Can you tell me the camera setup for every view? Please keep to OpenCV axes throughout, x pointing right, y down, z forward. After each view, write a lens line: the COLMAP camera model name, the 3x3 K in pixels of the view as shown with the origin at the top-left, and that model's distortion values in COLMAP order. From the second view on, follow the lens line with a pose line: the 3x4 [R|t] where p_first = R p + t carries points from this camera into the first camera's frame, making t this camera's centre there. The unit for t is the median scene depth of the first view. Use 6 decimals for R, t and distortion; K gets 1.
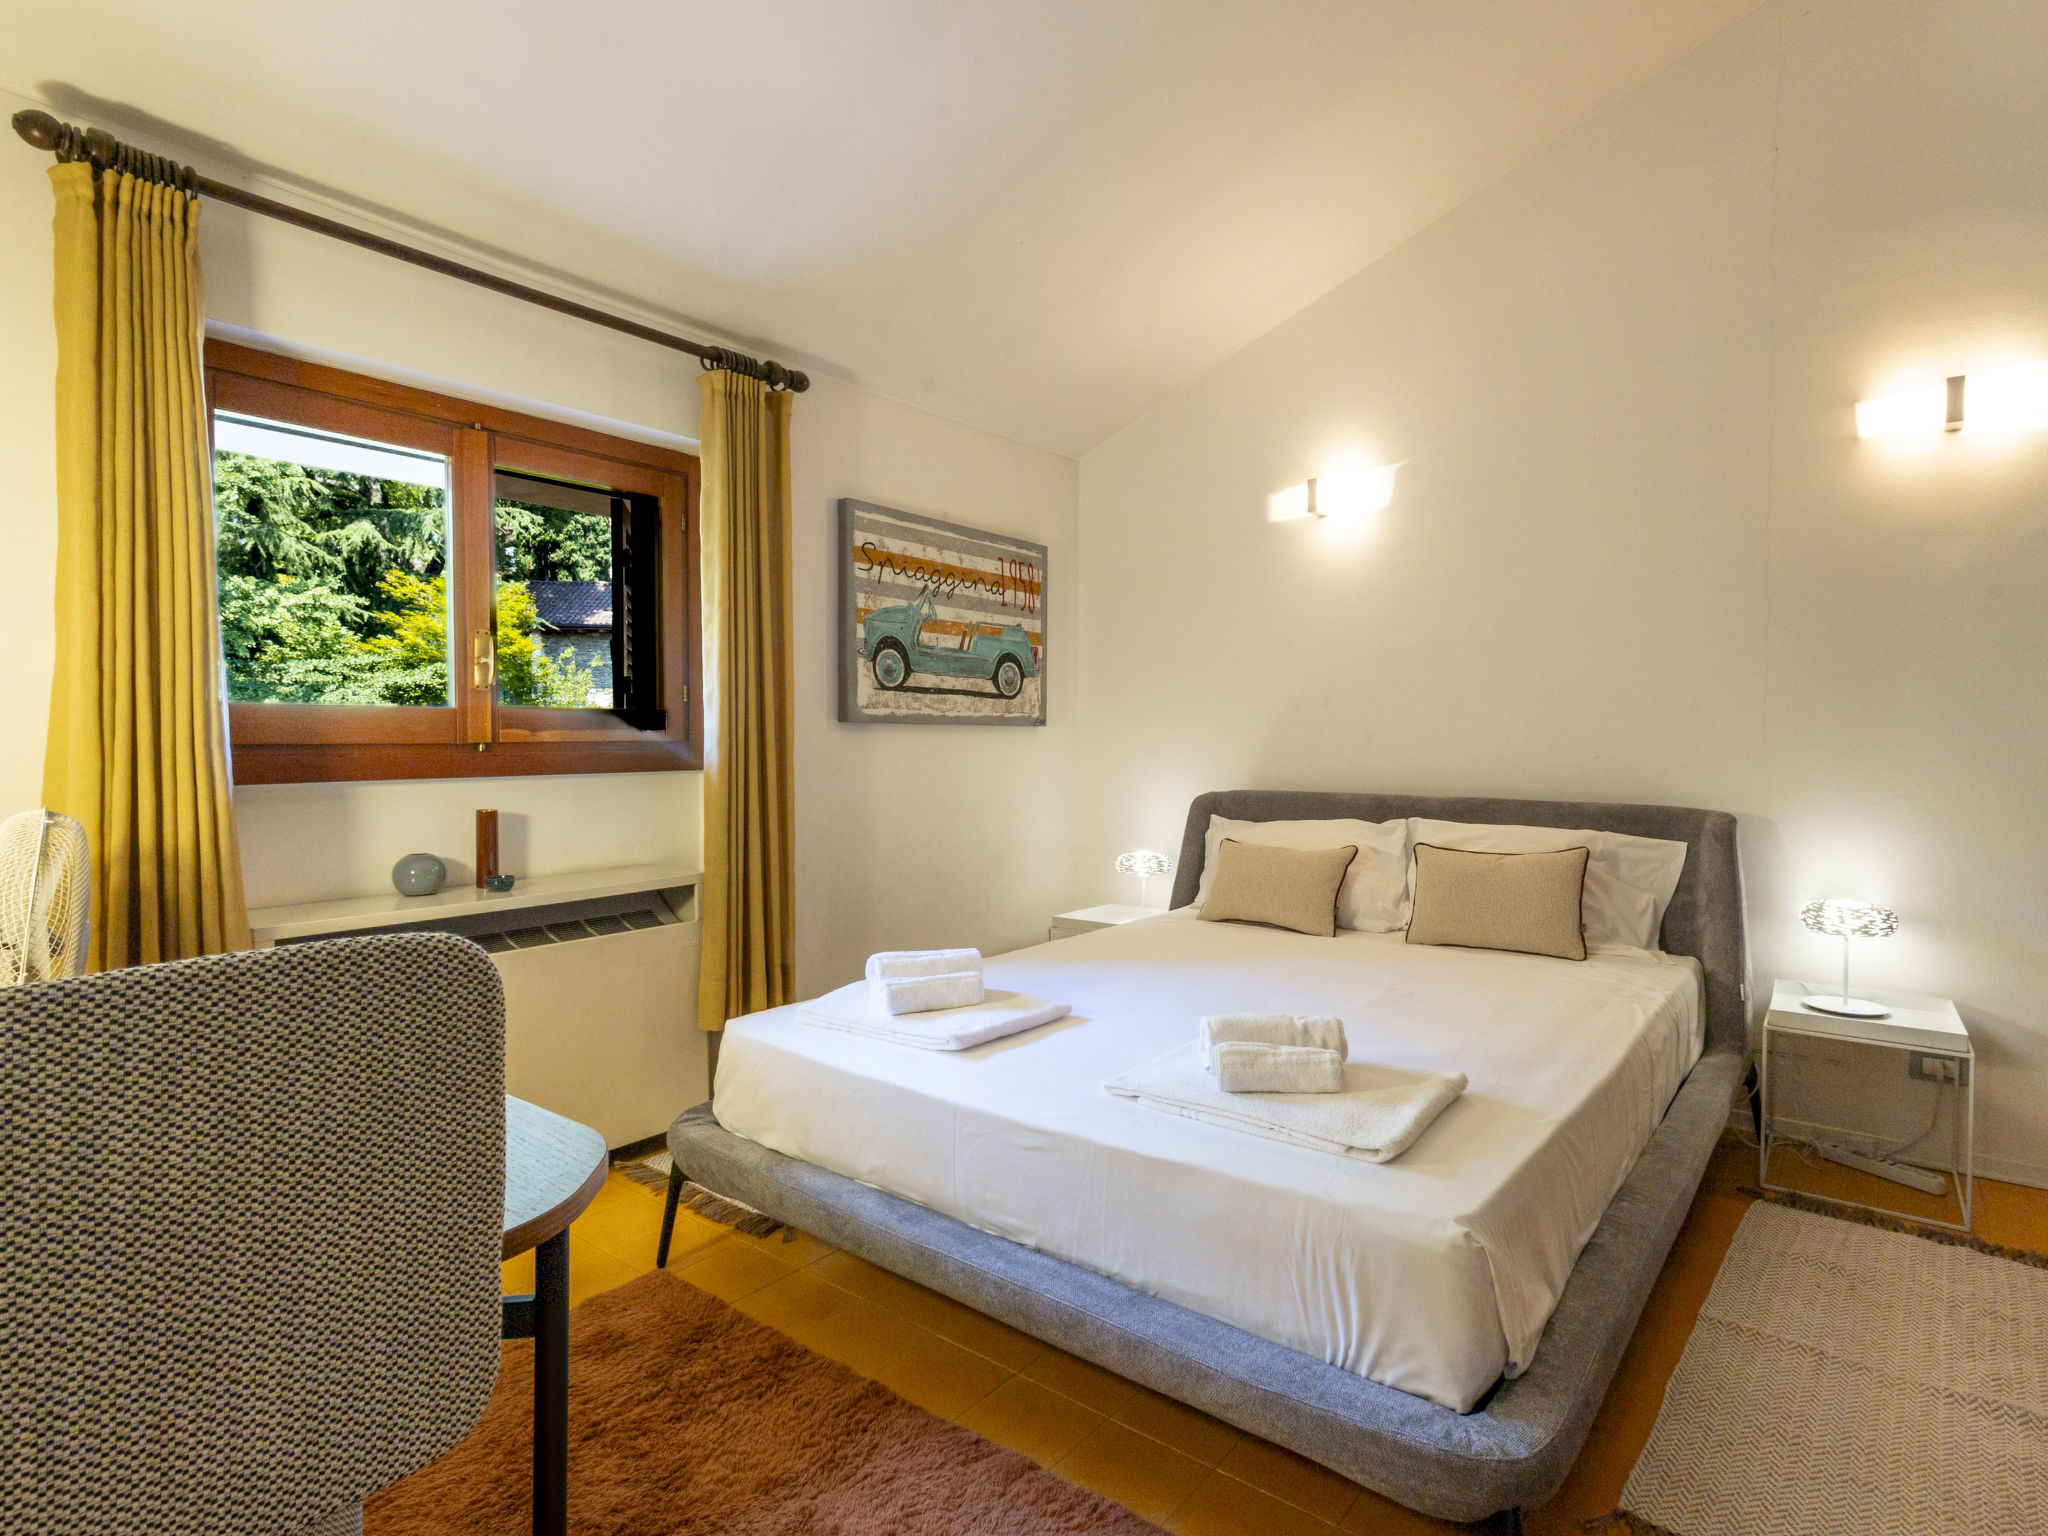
lens RADIAL K [[1060.5, 0, 1013.8], [0, 1060.5, 742.2], [0, 0, 1]] dist [0.001000, -0.000321]
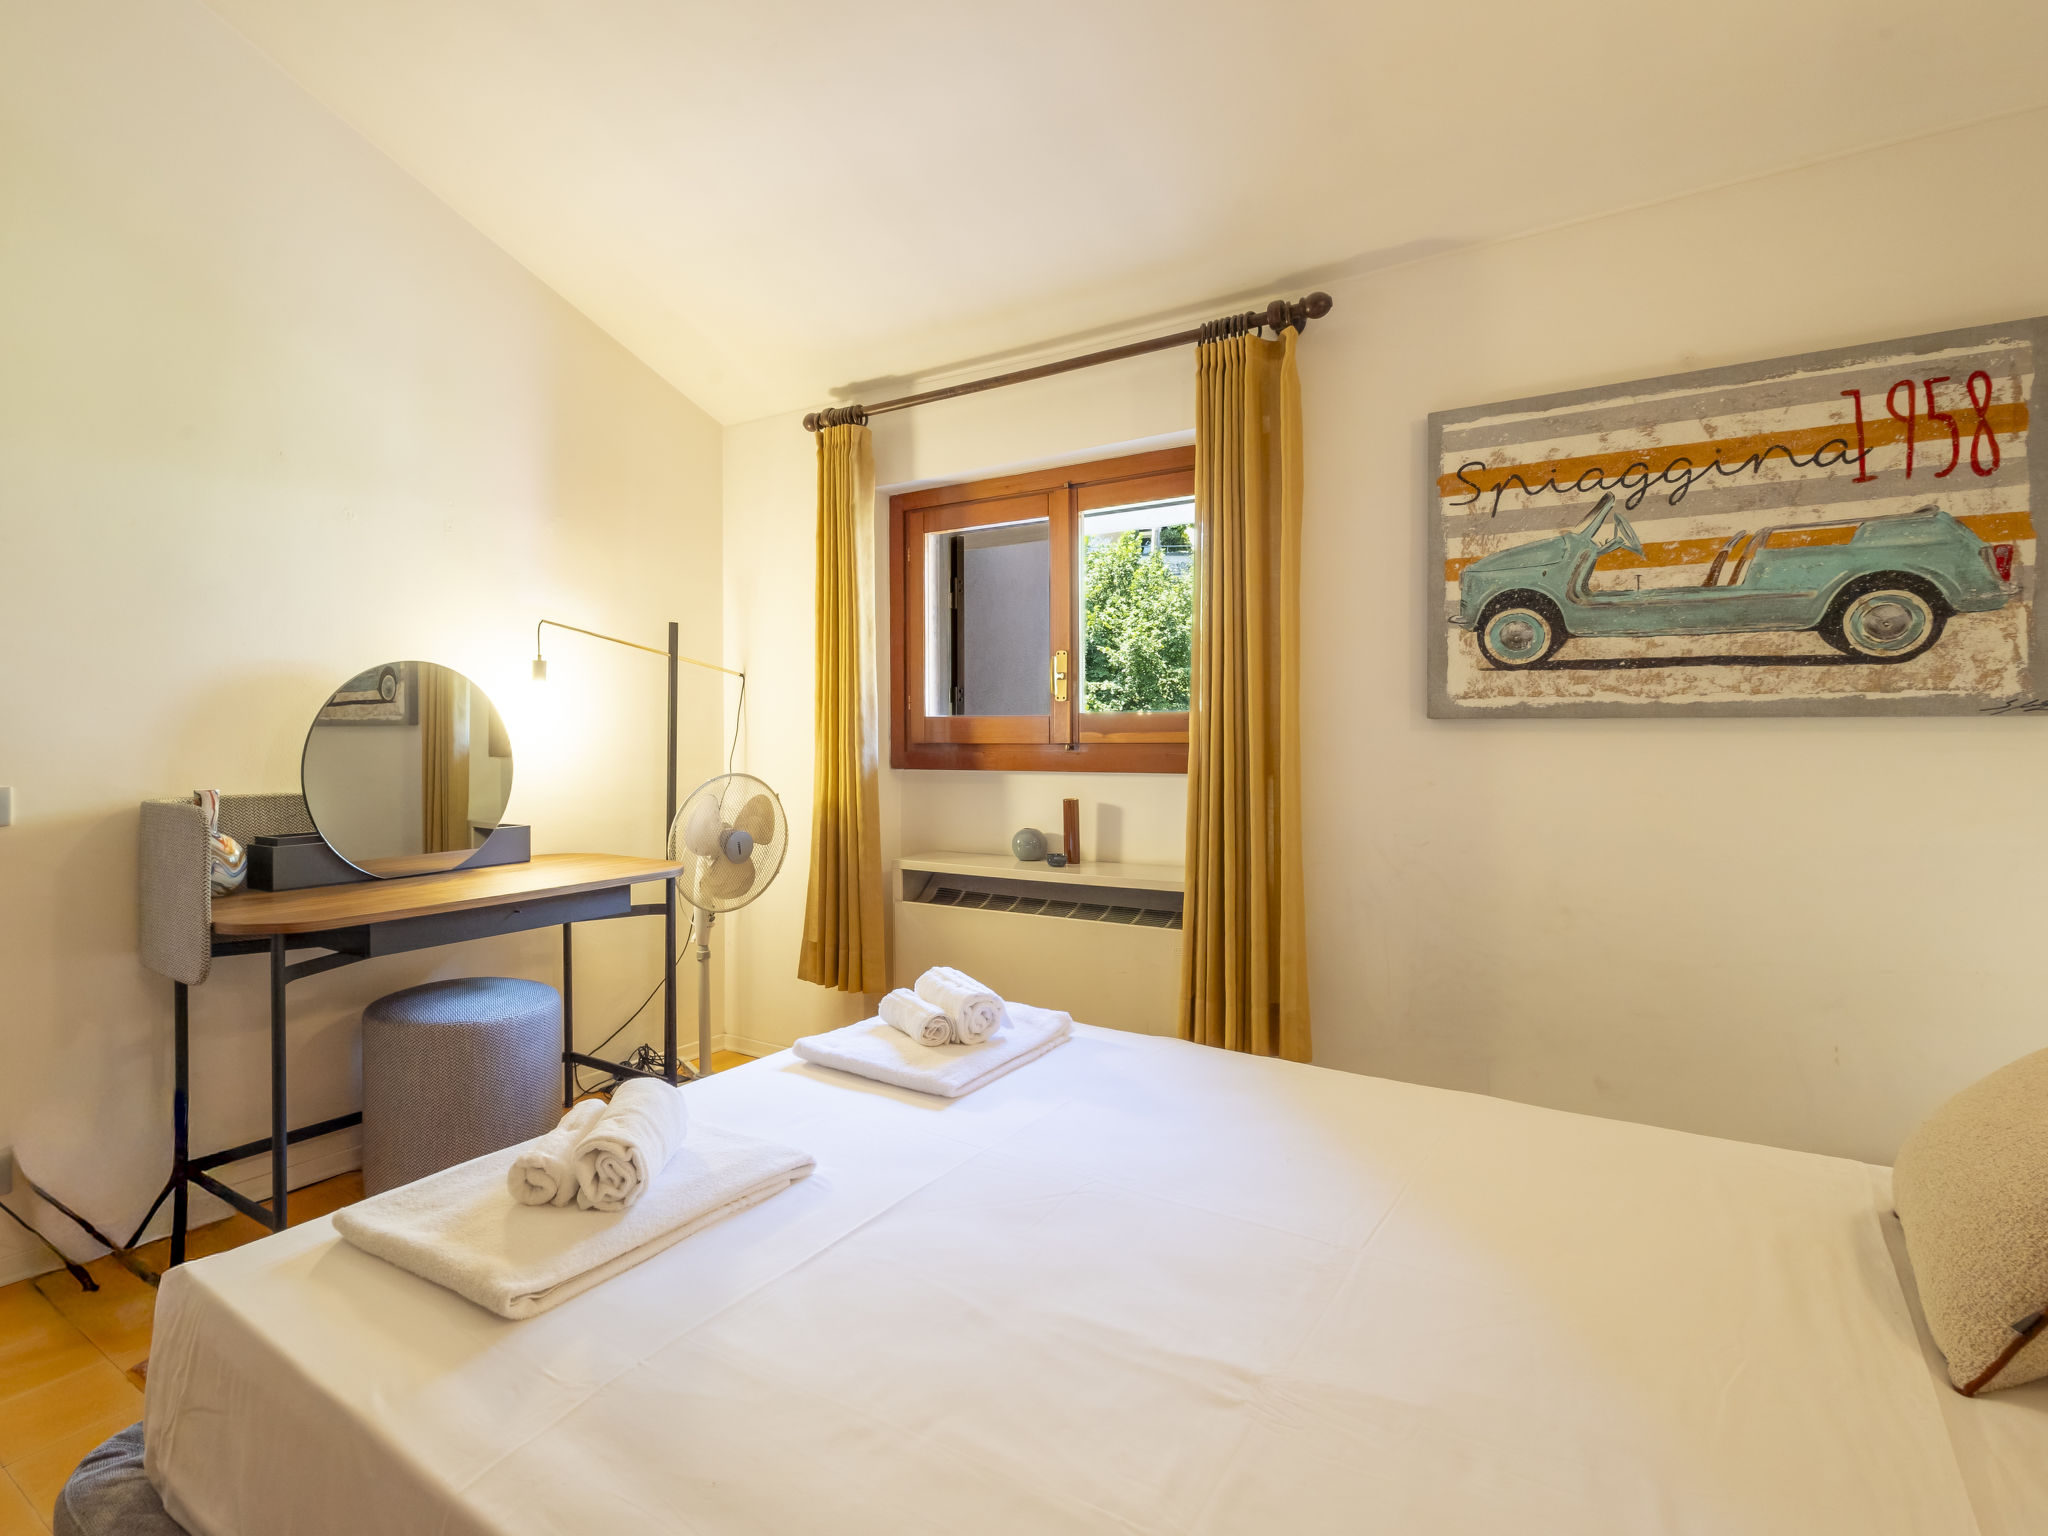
lens RADIAL K [[1060.5, 0, 1013.8], [0, 1060.5, 742.2], [0, 0, 1]] dist [0.001000, -0.000321]
pose [[0.076640, -0.002230, -0.997056, 0.520945], [-0.009169, 0.999954, -0.002941, 0.002009], [0.997017, 0.009367, 0.076616, 0.619103]]
